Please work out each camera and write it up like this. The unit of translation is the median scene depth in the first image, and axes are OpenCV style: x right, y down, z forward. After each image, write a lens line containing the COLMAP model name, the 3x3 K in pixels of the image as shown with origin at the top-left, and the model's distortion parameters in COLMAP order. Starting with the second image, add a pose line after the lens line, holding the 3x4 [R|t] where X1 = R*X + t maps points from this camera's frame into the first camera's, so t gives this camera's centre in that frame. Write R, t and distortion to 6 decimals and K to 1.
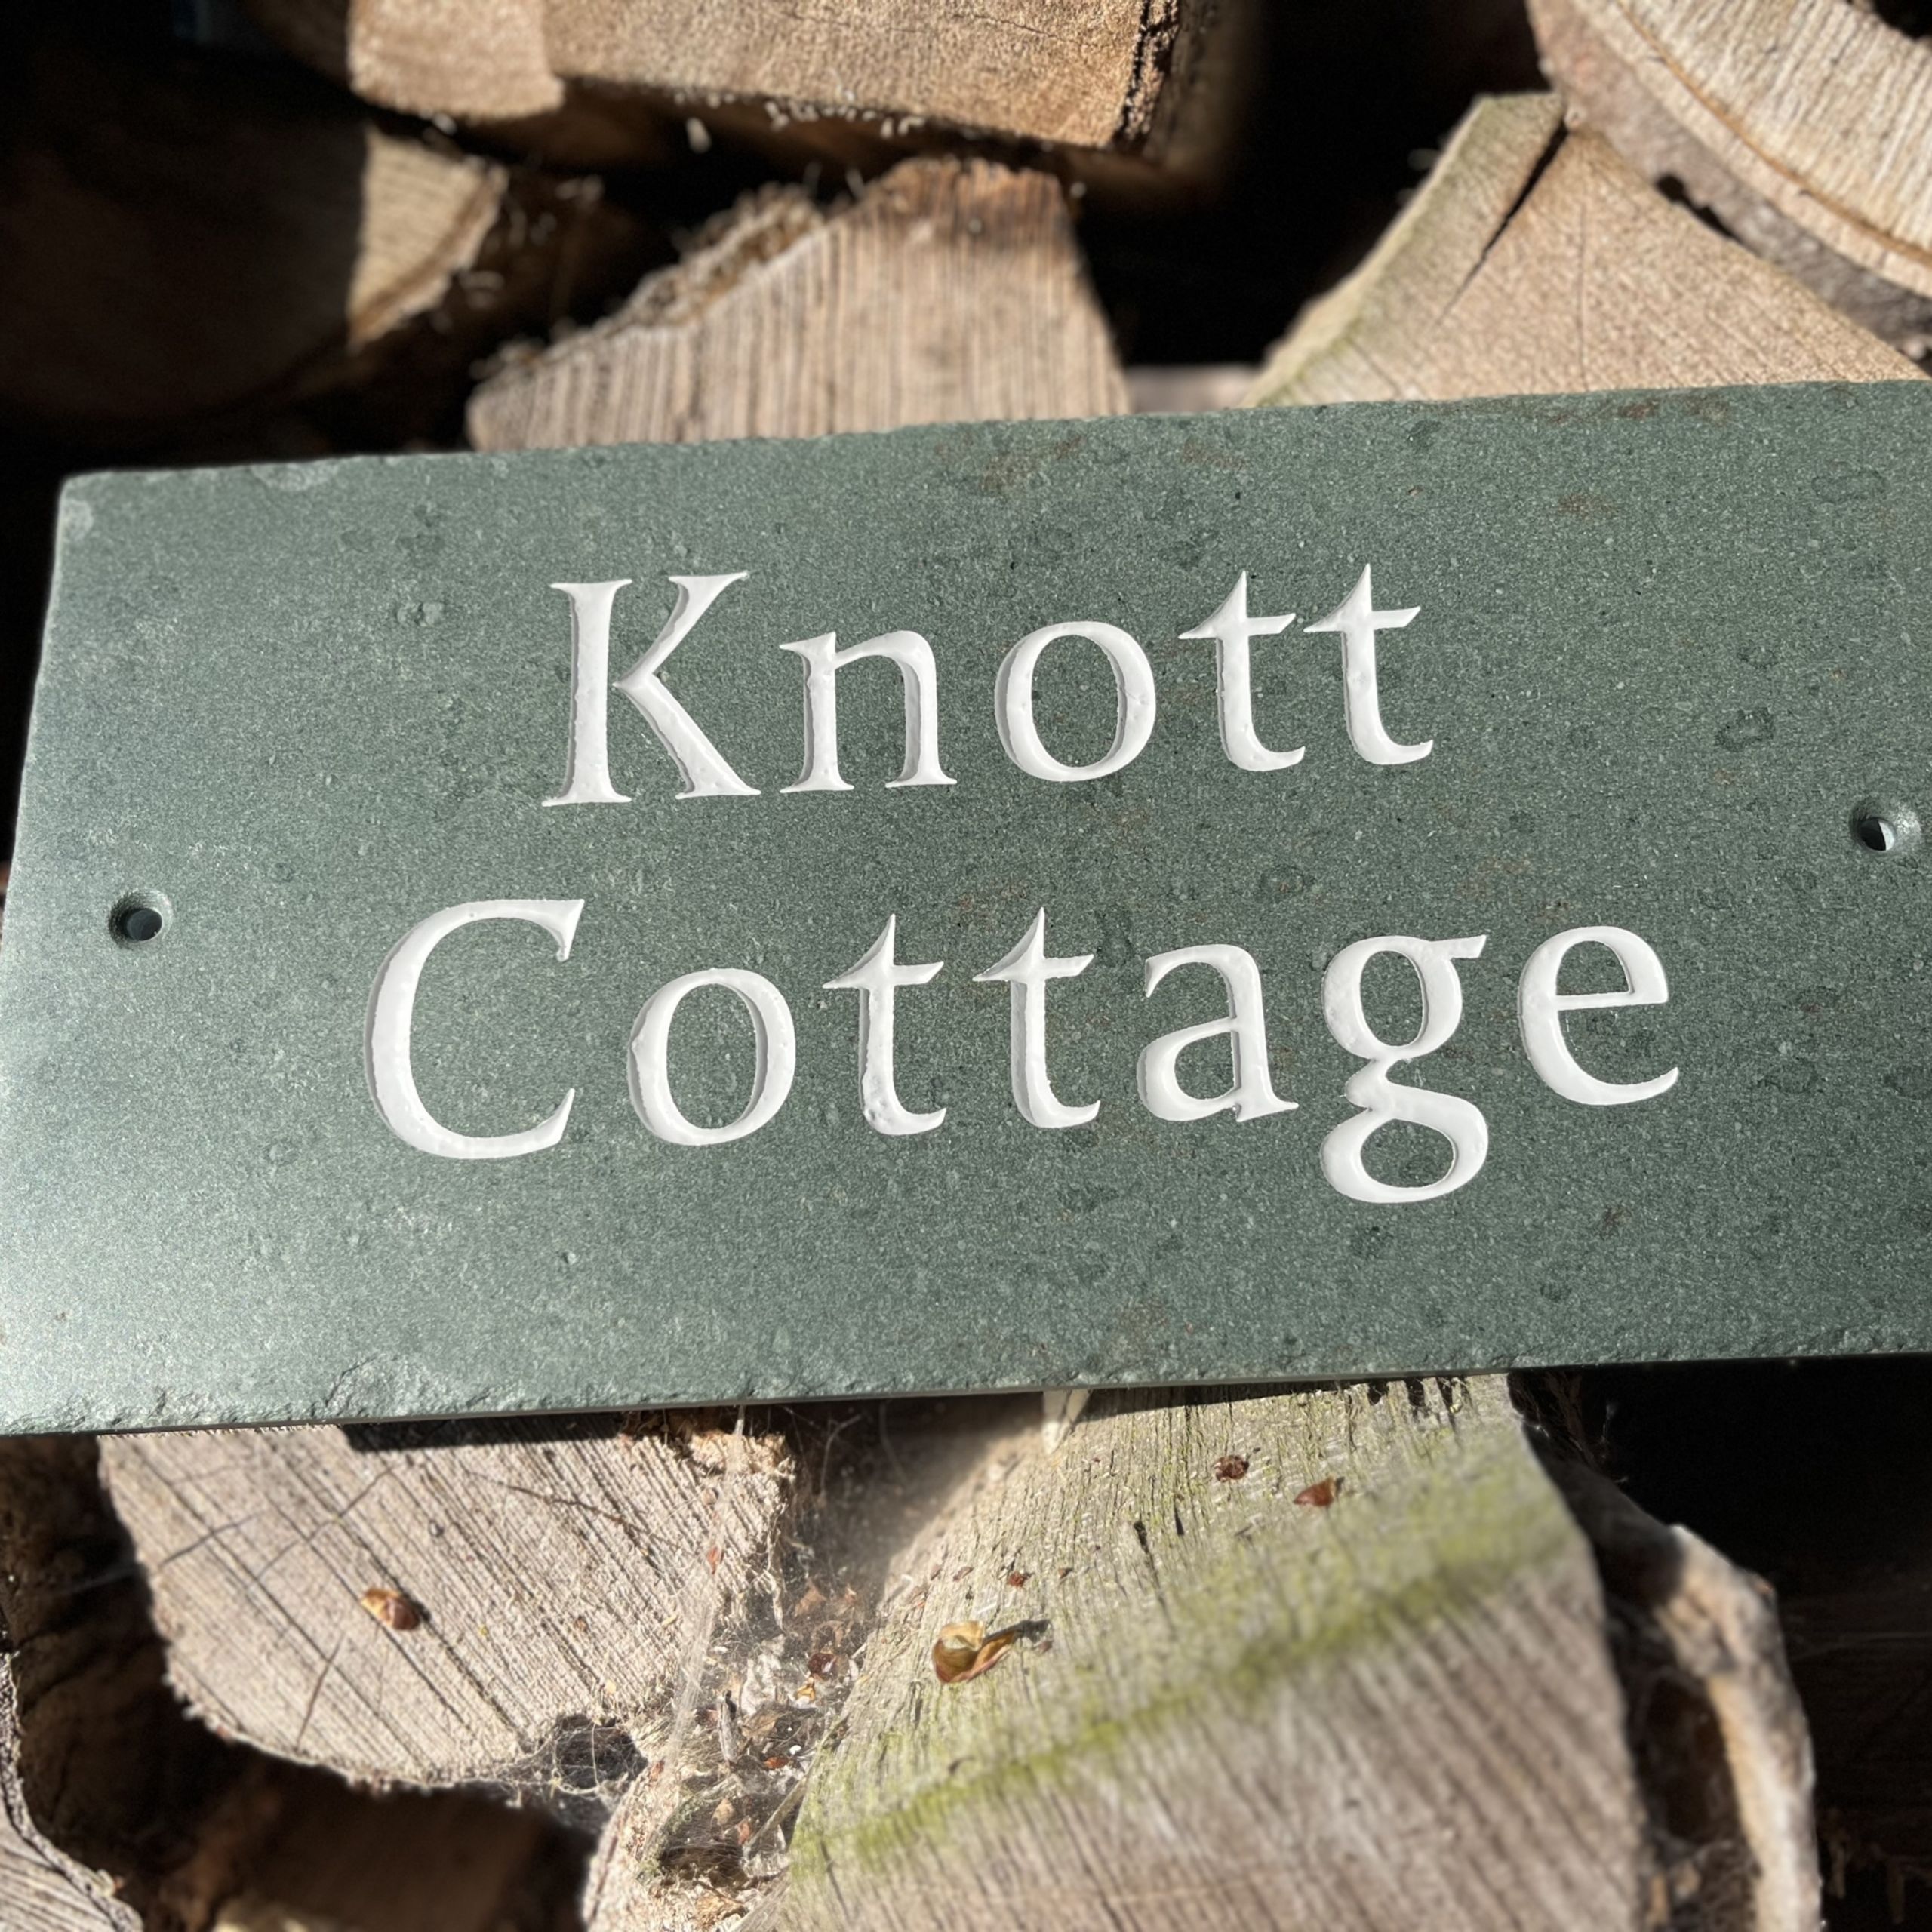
lens RADIAL K [[2046.1, 0, 969.9], [0, 2046.1, 984.1], [0, 0, 1]] dist [-0.013109, 0.000000]
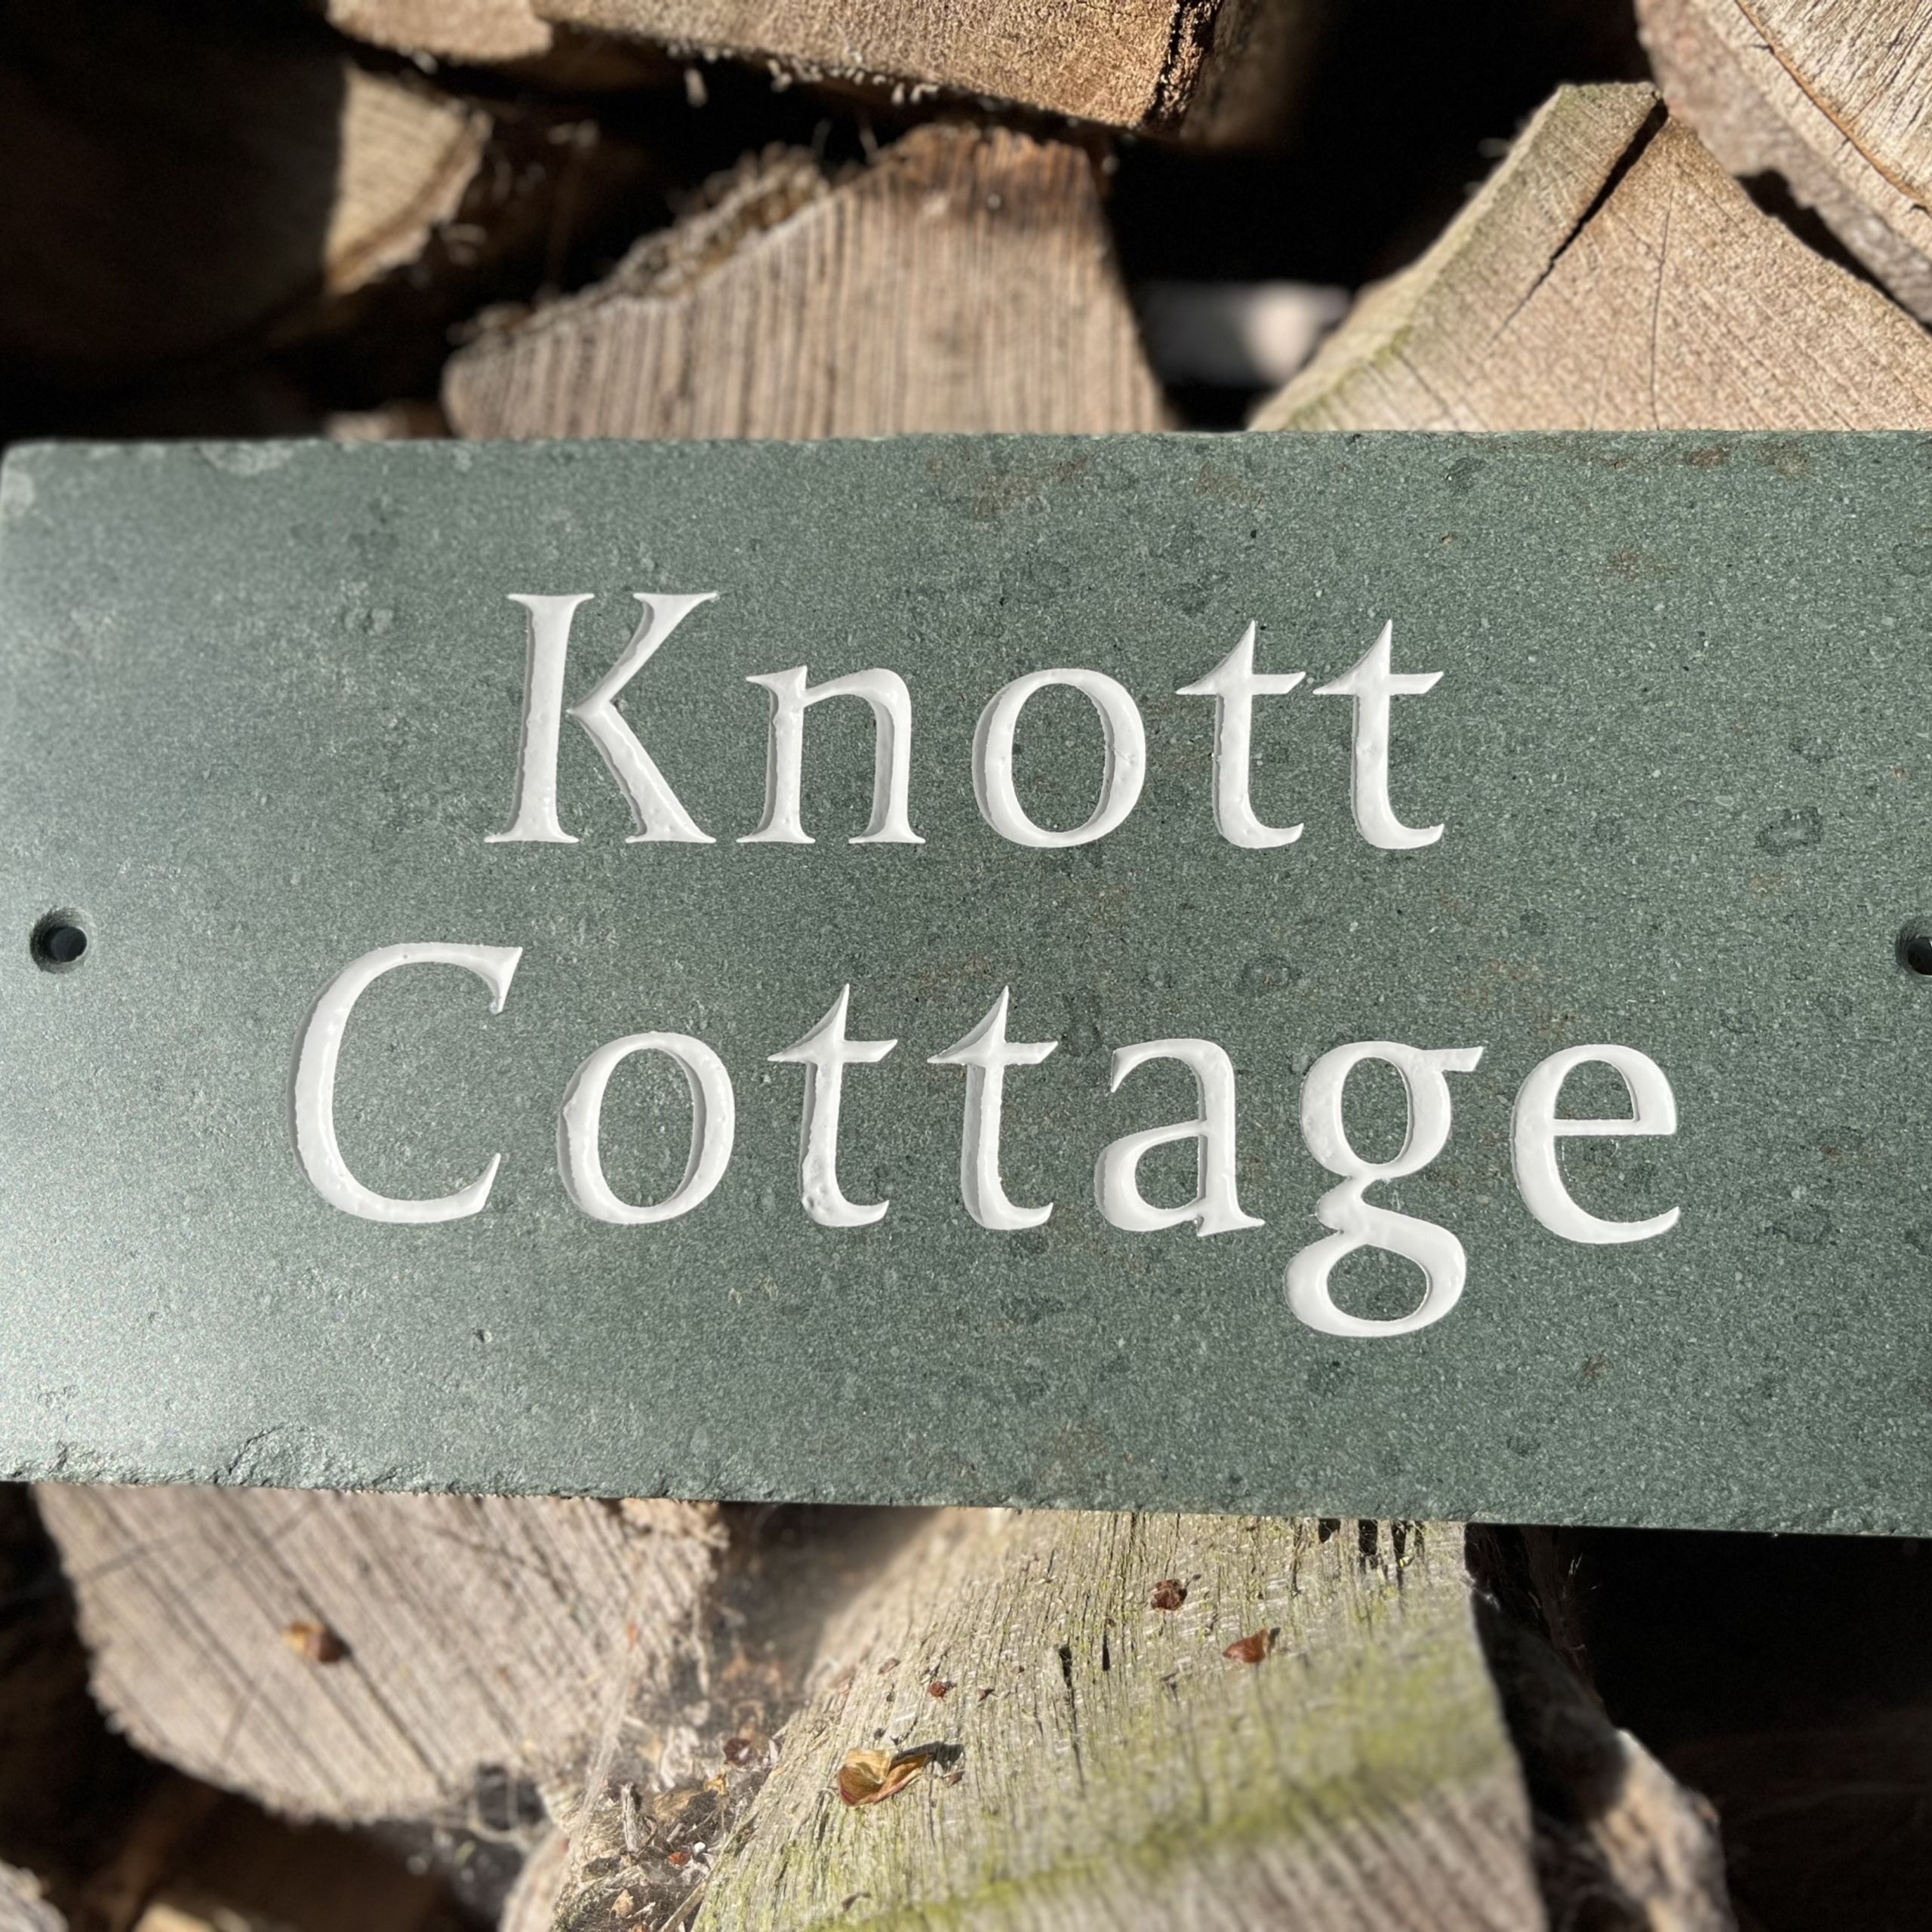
lens RADIAL K [[2046.1, 0, 970.3], [0, 2046.1, 979.8], [0, 0, 1]] dist [-0.013109, 0.000000]
pose [[0.997558, 0.056154, -0.041523, 0.056652], [-0.052403, 0.994875, 0.086479, -0.118885], [0.046167, -0.084092, 0.995388, 0.071310]]
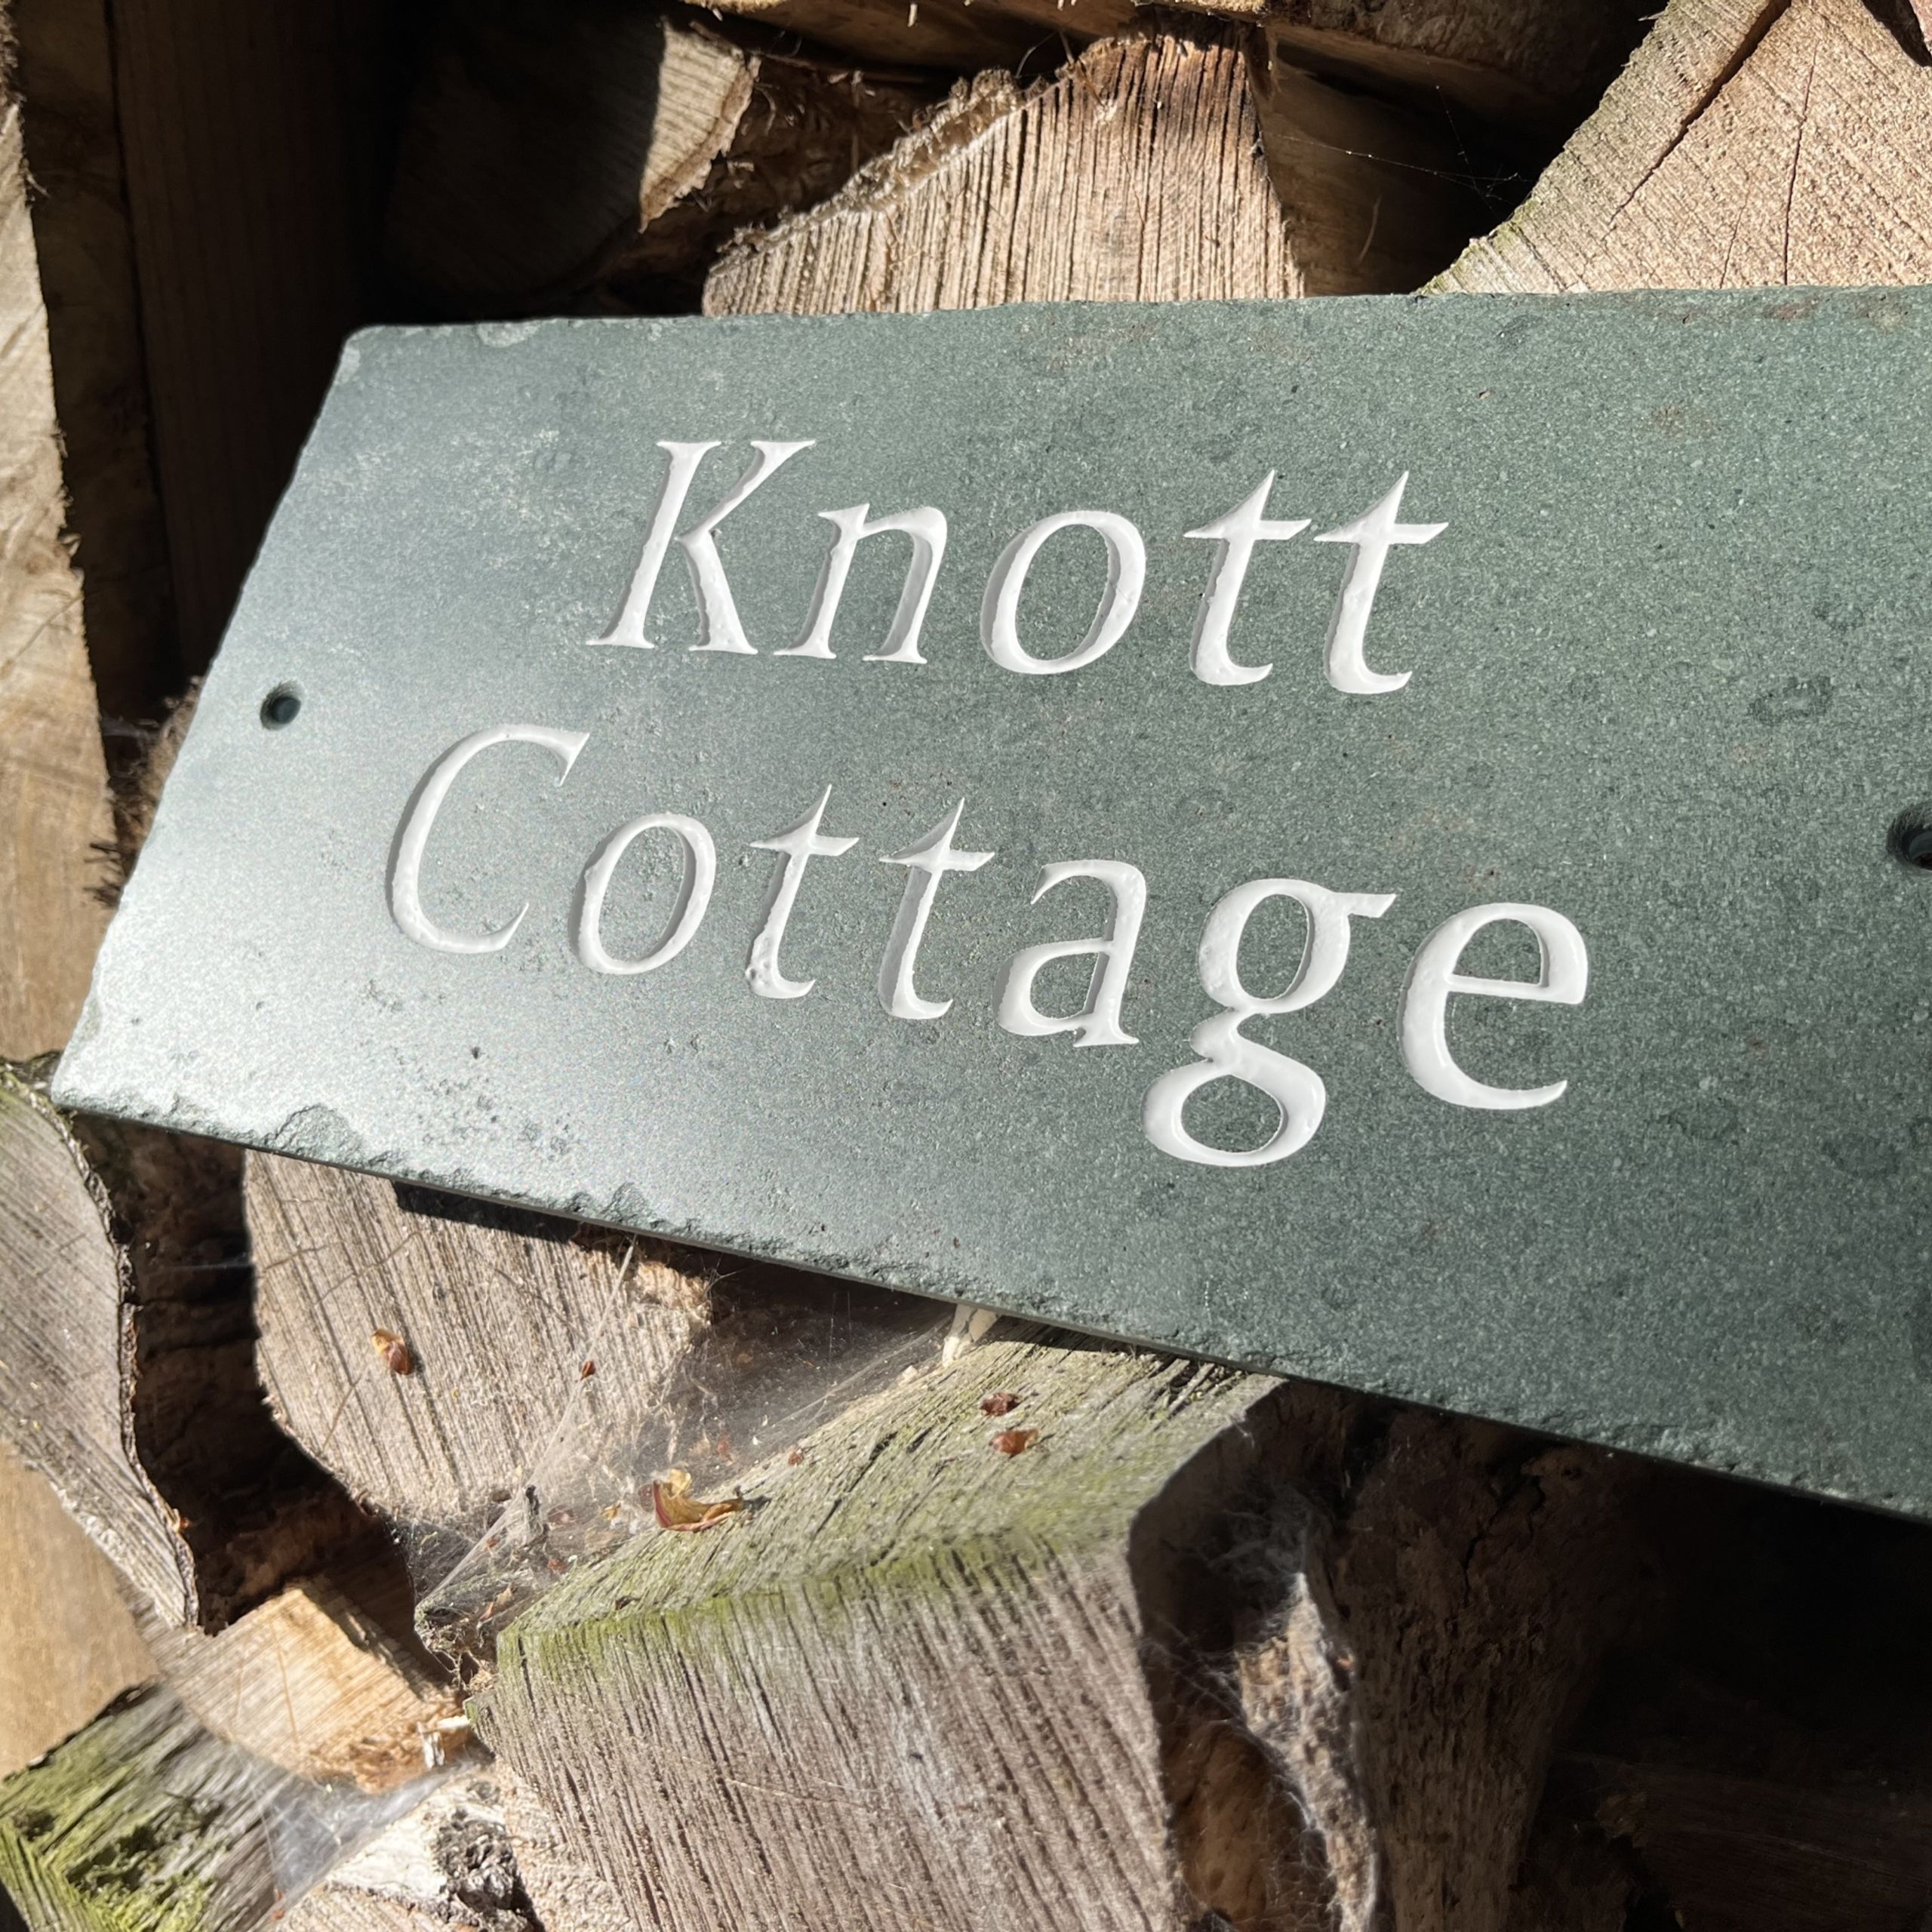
lens RADIAL K [[2046.1, 0, 934.8], [0, 2046.1, 991.2], [0, 0, 1]] dist [-0.013109, 0.000000]
pose [[0.884879, 0.175213, -0.431613, 0.450926], [-0.169935, 0.984129, 0.051111, 0.005556], [0.433719, 0.028120, 0.900610, 0.125613]]
